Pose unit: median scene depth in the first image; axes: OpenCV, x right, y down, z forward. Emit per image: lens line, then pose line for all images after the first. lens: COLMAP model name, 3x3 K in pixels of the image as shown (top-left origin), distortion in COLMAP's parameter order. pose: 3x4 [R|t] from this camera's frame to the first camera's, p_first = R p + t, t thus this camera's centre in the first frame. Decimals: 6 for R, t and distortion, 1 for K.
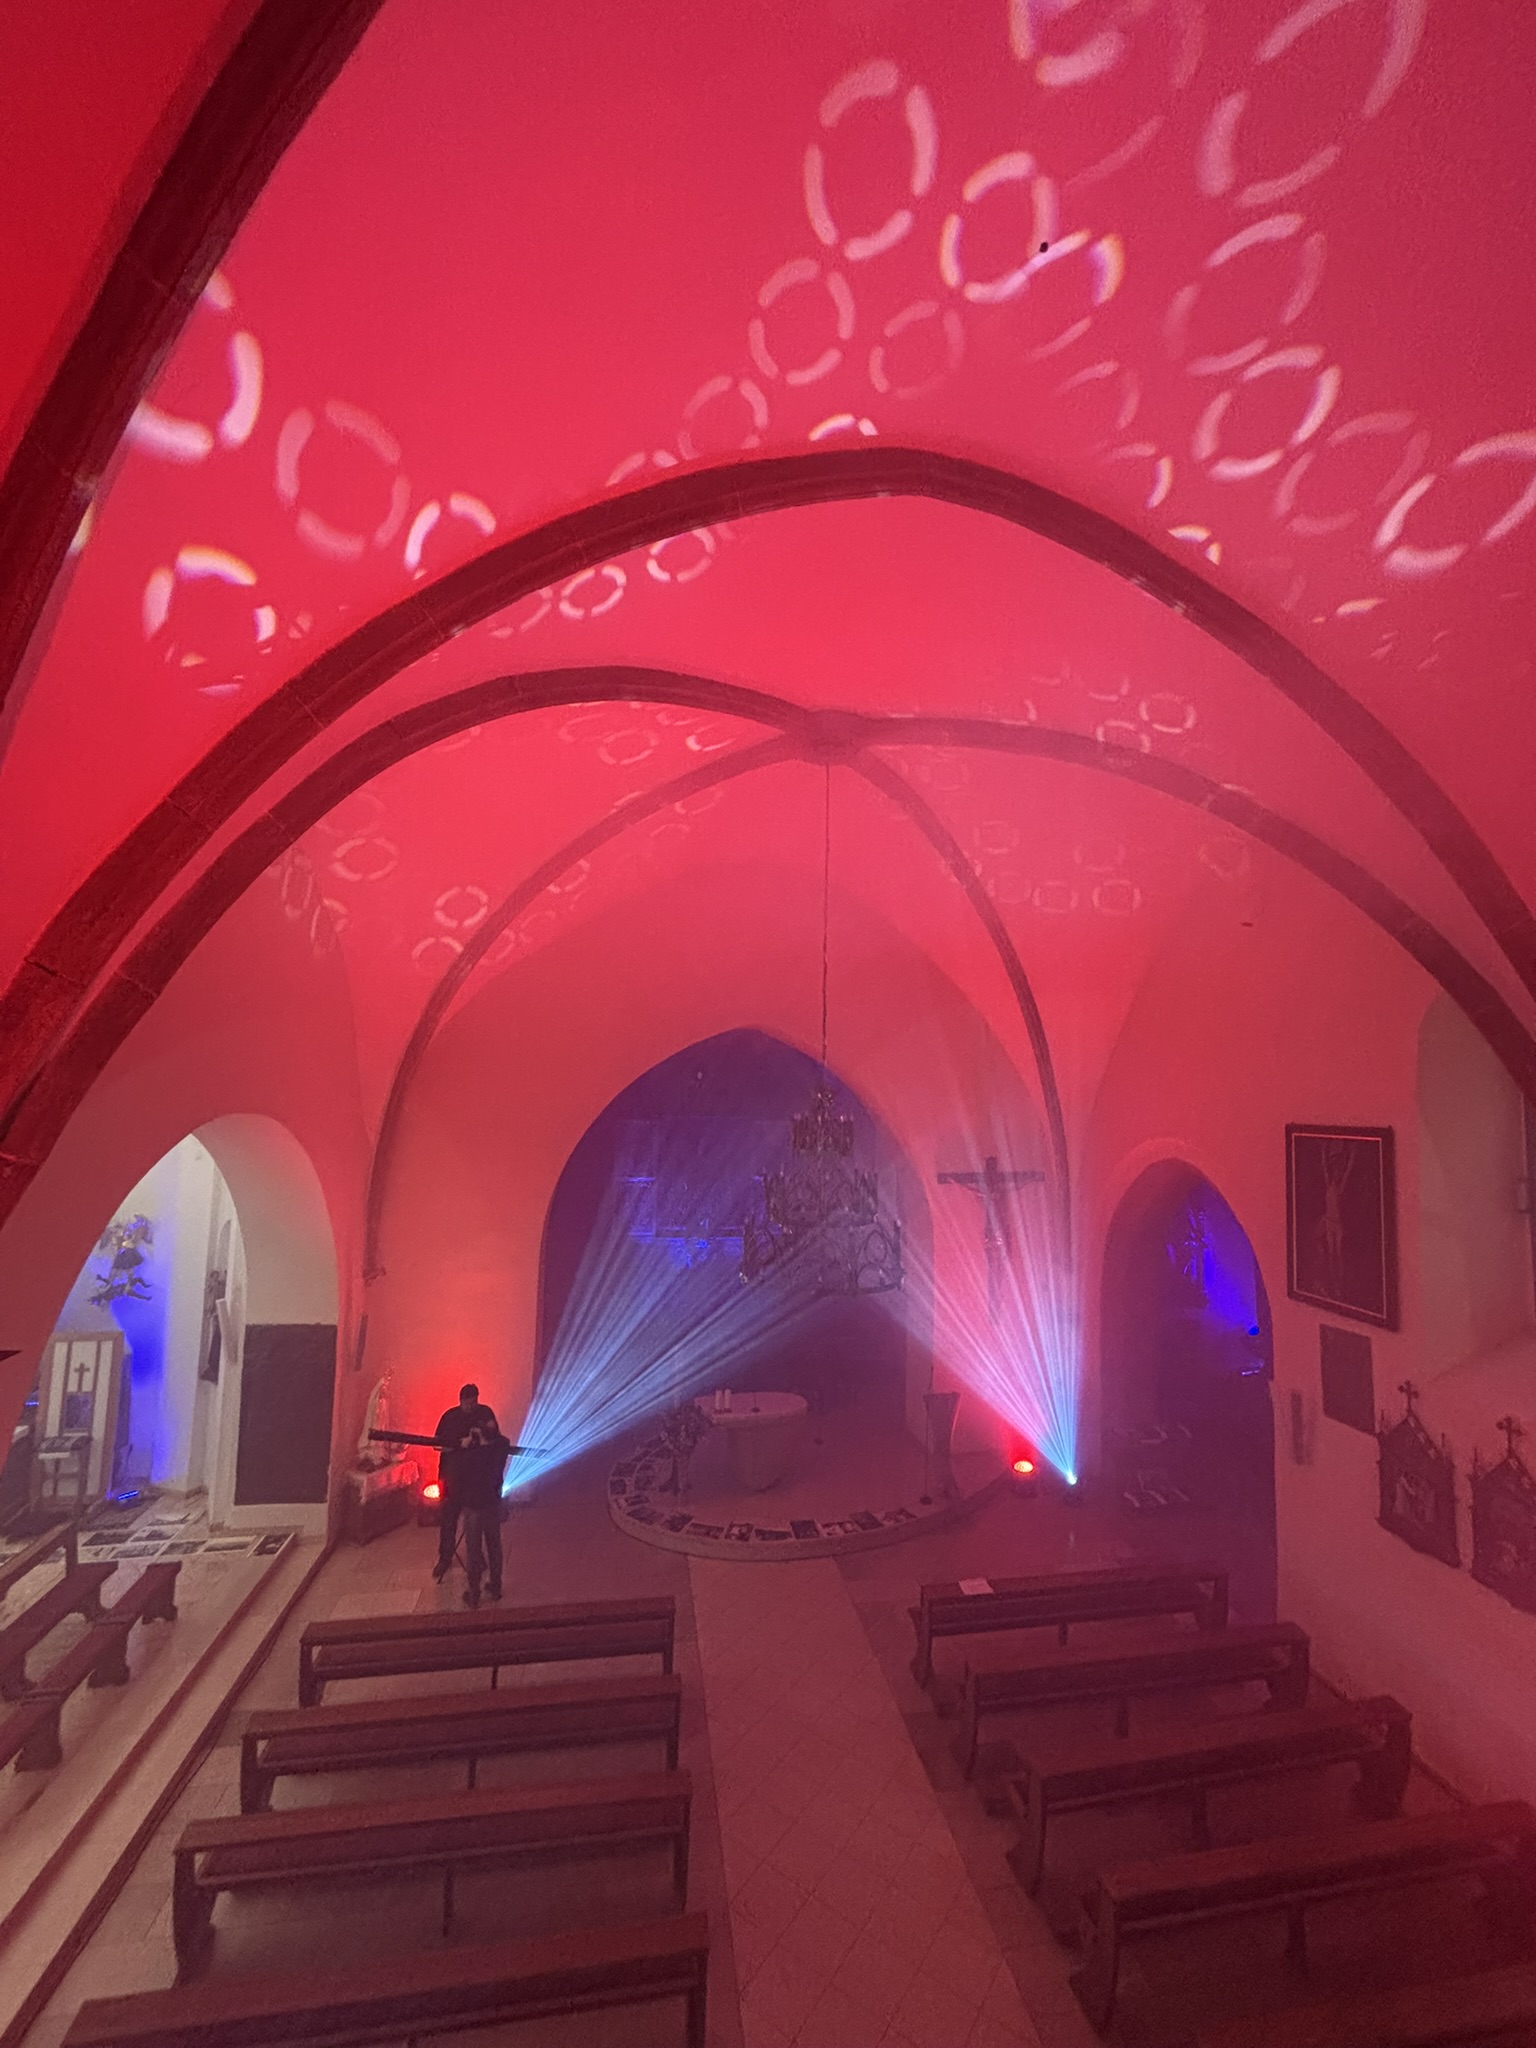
lens RADIAL K [[836.8, 0, 763.7], [0, 836.8, 1016.6], [0, 0, 1]] dist [0.001049, 0.000722]
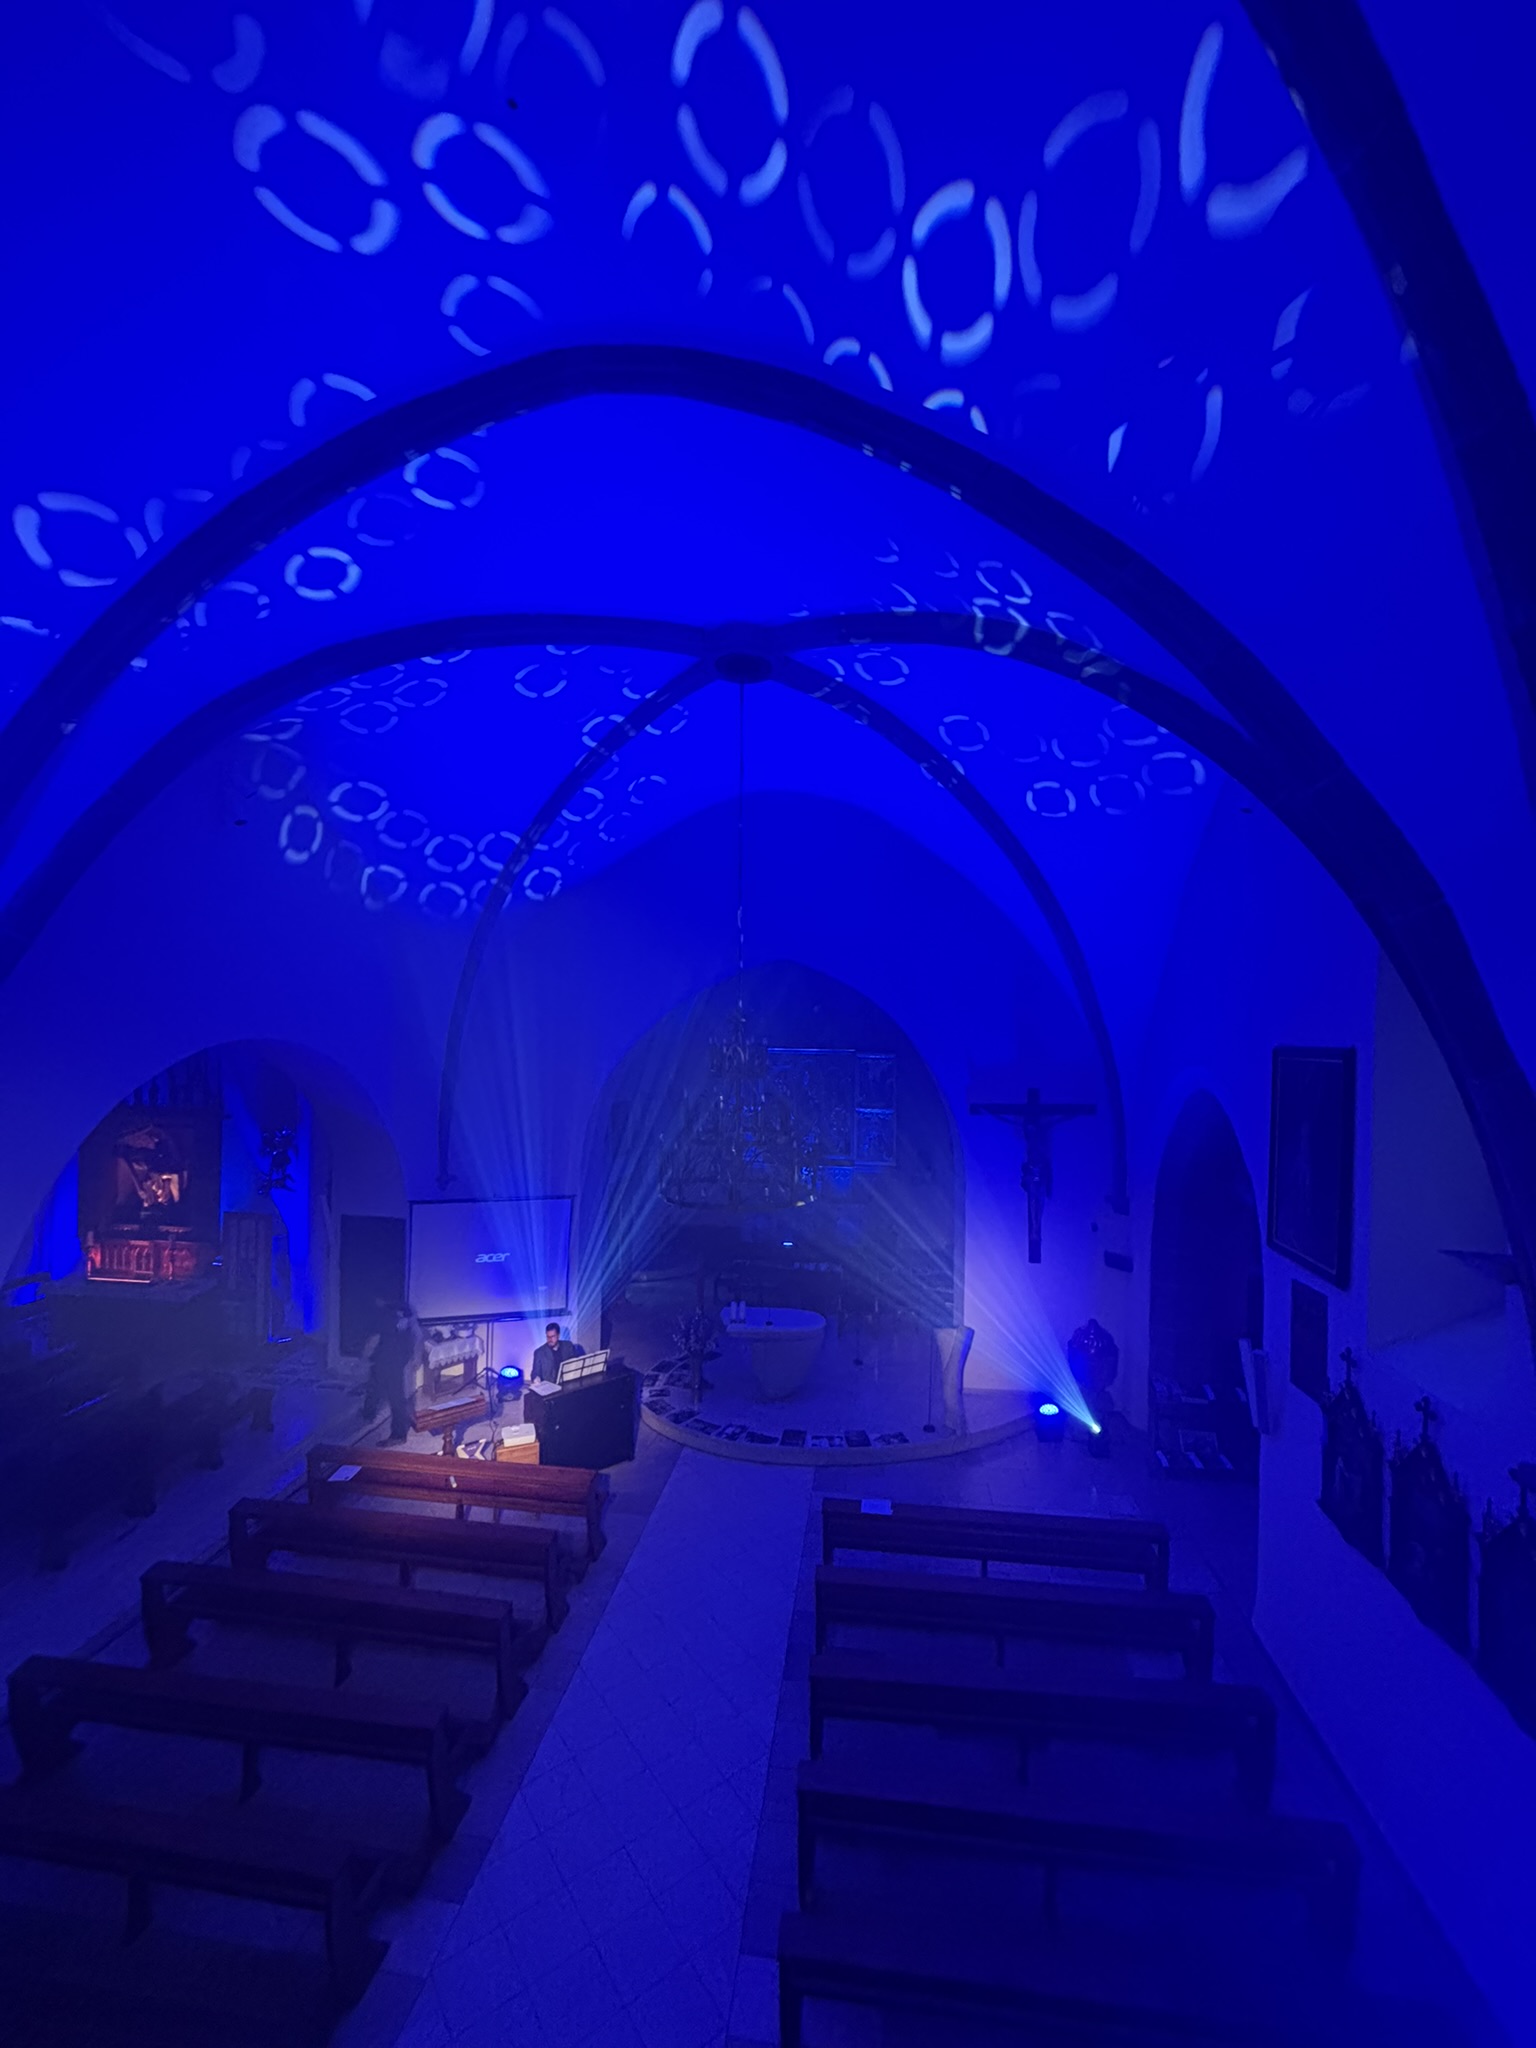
lens RADIAL K [[825.4, 0, 759.7], [0, 825.4, 1014.4], [0, 0, 1]] dist [0.001840, 0.000142]
pose [[0.958614, -0.010237, -0.284525, 0.498752], [0.029534, 0.997537, 0.063614, 0.036677], [0.283173, -0.069384, 0.956556, 0.074119]]
